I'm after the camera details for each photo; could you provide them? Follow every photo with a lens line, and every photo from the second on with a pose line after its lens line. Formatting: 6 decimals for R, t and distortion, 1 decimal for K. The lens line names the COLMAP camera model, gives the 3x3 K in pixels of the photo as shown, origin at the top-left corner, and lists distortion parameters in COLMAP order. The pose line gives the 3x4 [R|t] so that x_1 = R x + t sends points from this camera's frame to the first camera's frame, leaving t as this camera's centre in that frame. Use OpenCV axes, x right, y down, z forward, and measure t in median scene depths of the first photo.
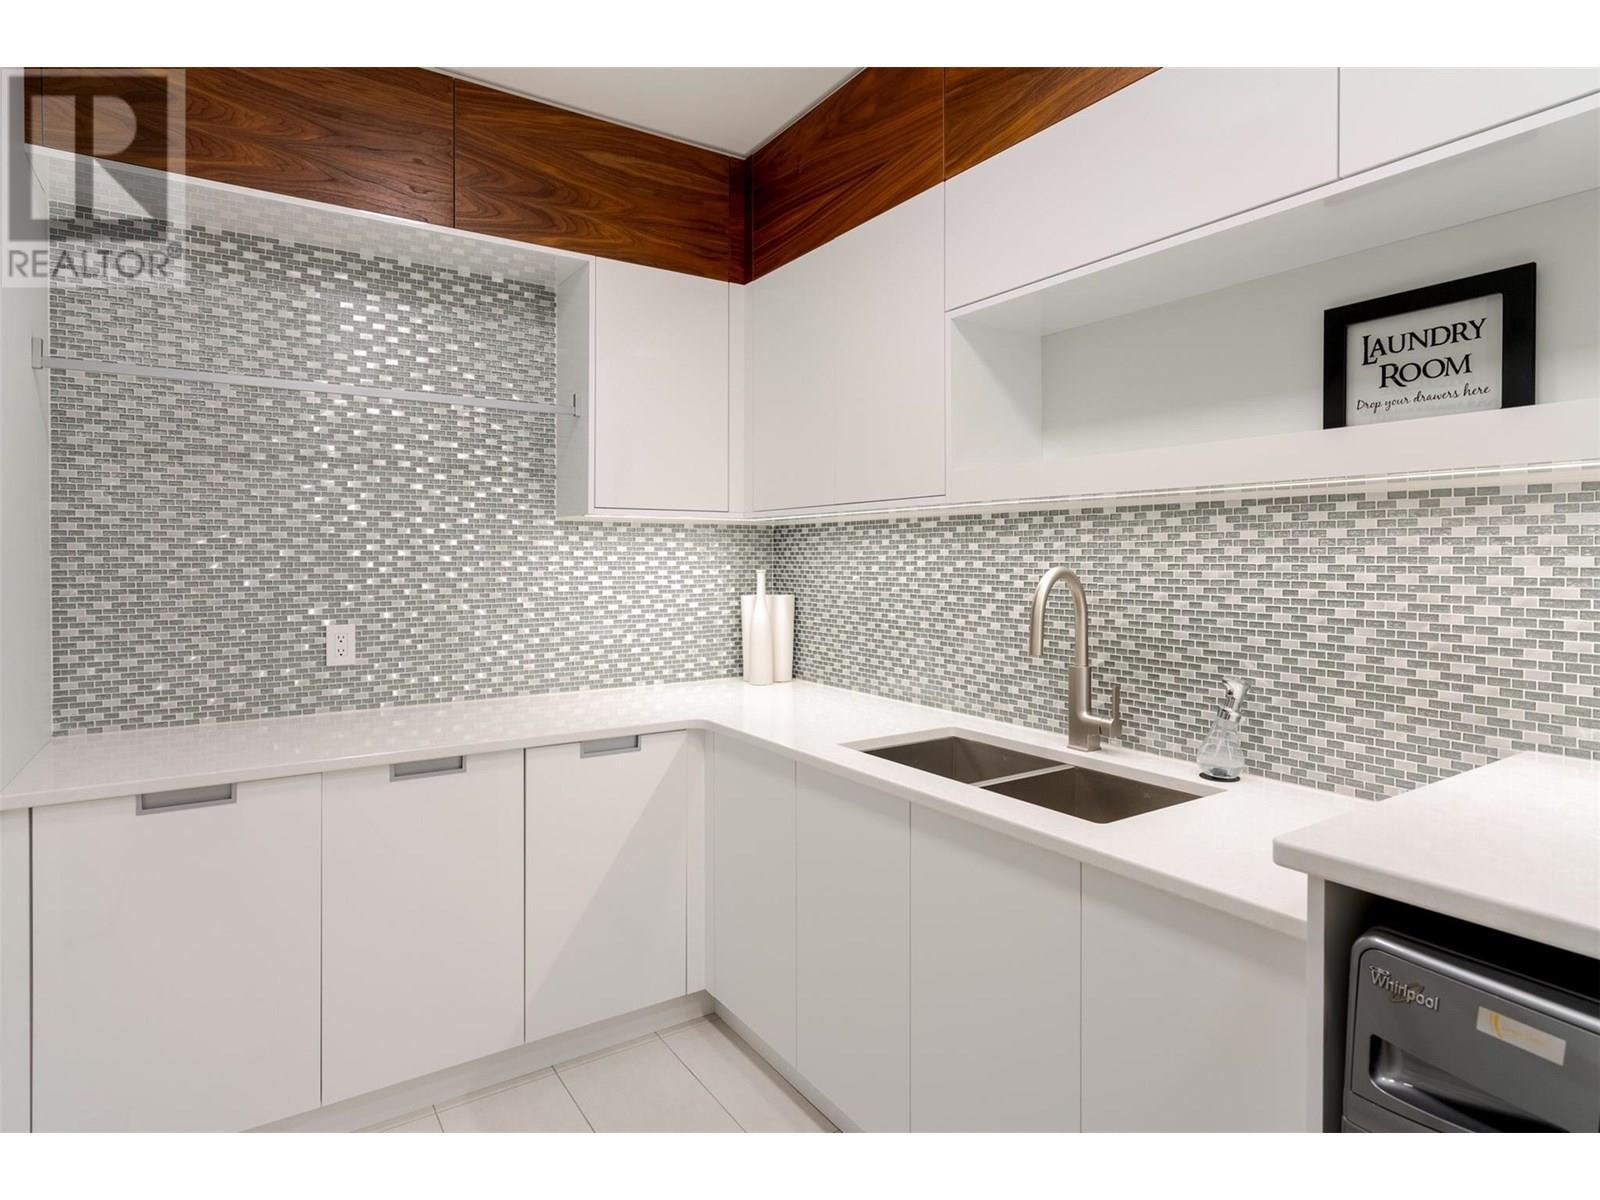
lens RADIAL K [[854.3, 0, 798.9], [0, 854.3, 563.7], [0, 0, 1]] dist [-0.022054, 0.001774]
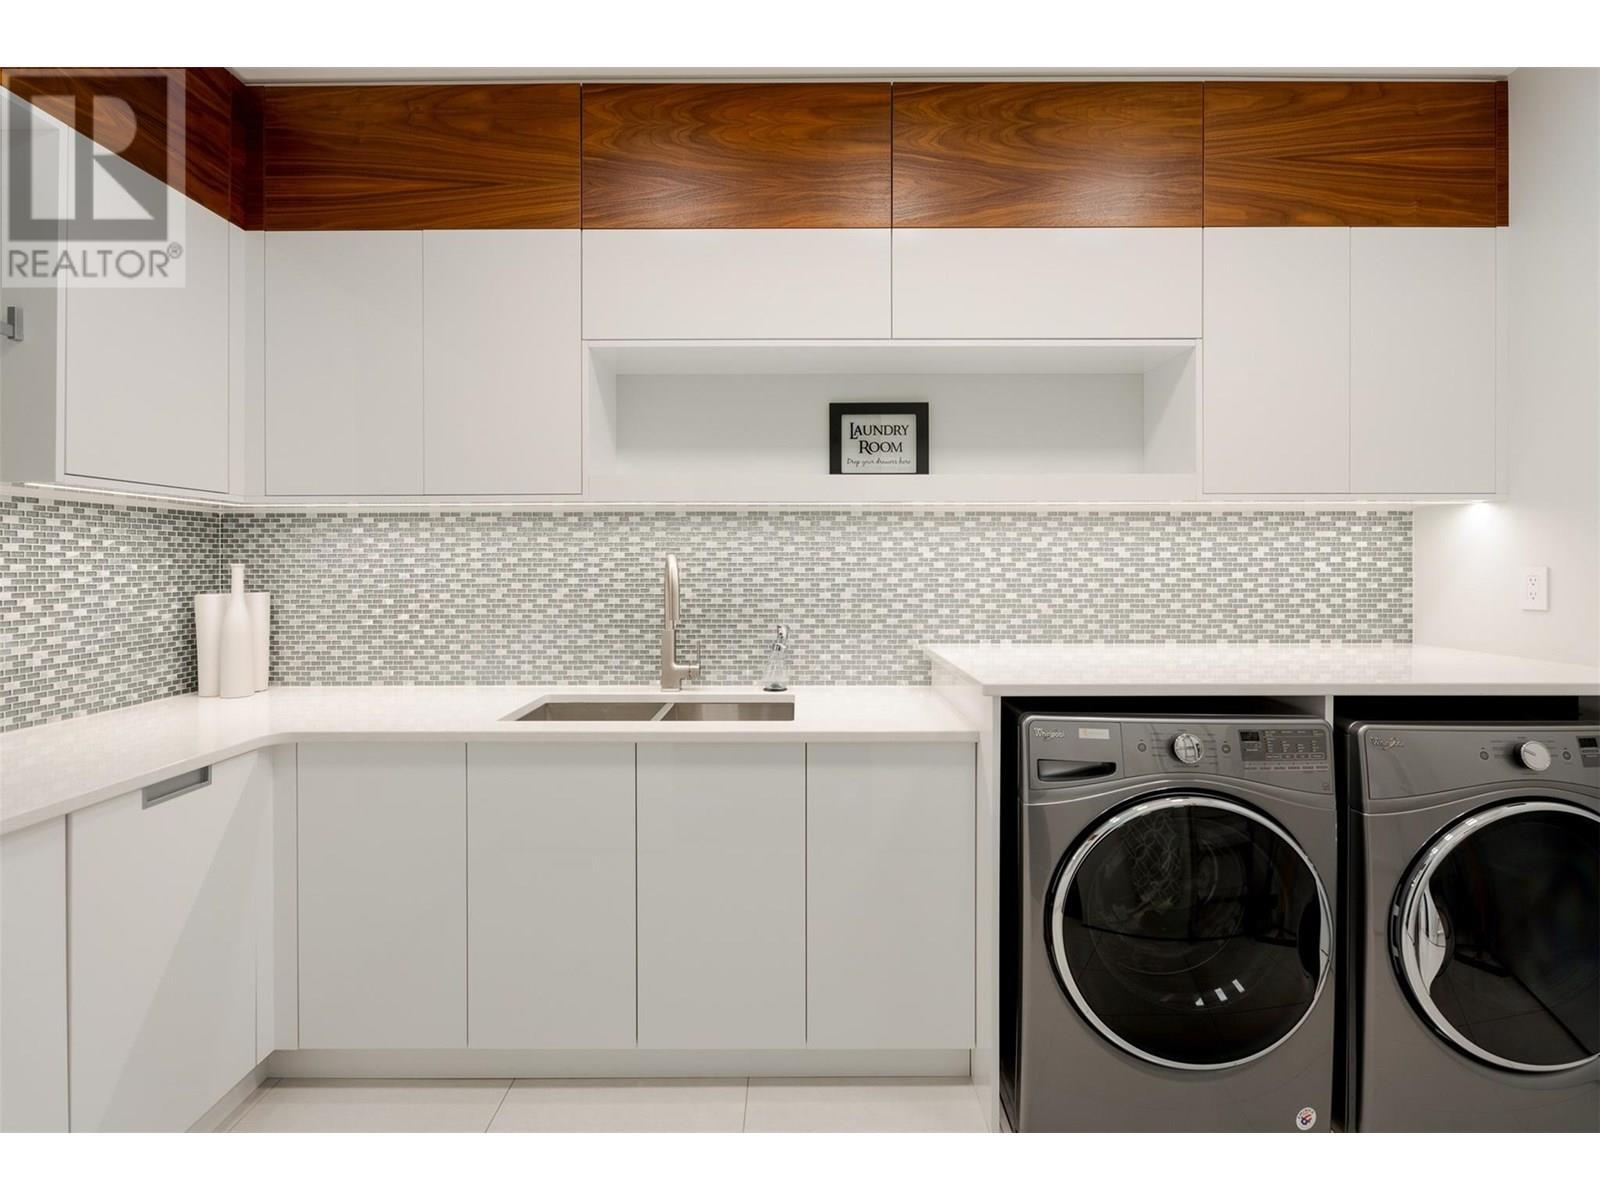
lens RADIAL K [[722.0, 0, 800.1], [0, 722.0, 567.5], [0, 0, 1]] dist [-0.022924, 0.000562]
pose [[0.554026, -0.006666, 0.832473, -0.435865], [0.009192, 0.999956, 0.001889, 0.019962], [-0.832449, 0.006605, 0.554063, 0.173281]]
